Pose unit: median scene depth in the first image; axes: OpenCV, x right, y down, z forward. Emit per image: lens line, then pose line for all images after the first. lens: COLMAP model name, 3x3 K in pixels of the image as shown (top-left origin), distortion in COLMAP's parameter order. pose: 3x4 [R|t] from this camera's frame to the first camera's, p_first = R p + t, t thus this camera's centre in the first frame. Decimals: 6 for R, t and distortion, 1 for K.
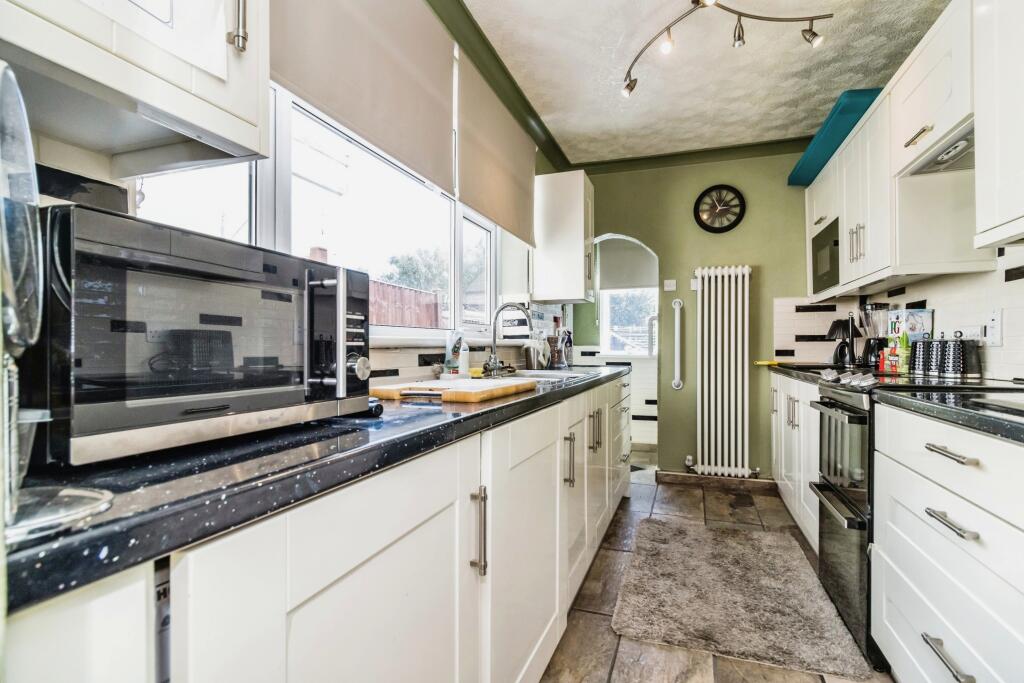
lens RADIAL K [[470.1, 0, 513.8], [0, 470.1, 344.9], [0, 0, 1]] dist [0.001222, 0.000065]
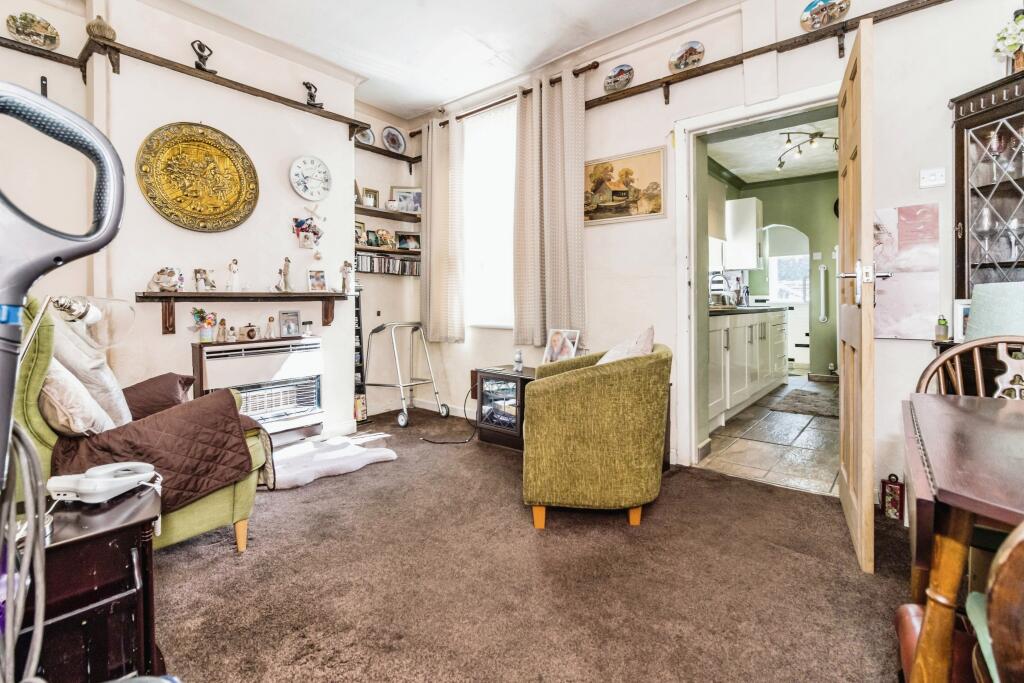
lens RADIAL K [[470.1, 0, 515.3], [0, 470.1, 302.0], [0, 0, 1]] dist [0.001222, 0.000065]
pose [[0.946767, -0.008296, -0.321812, -0.123011], [0.009939, 0.999945, 0.003462, 0.013066], [0.321765, -0.006476, 0.946797, -0.844385]]
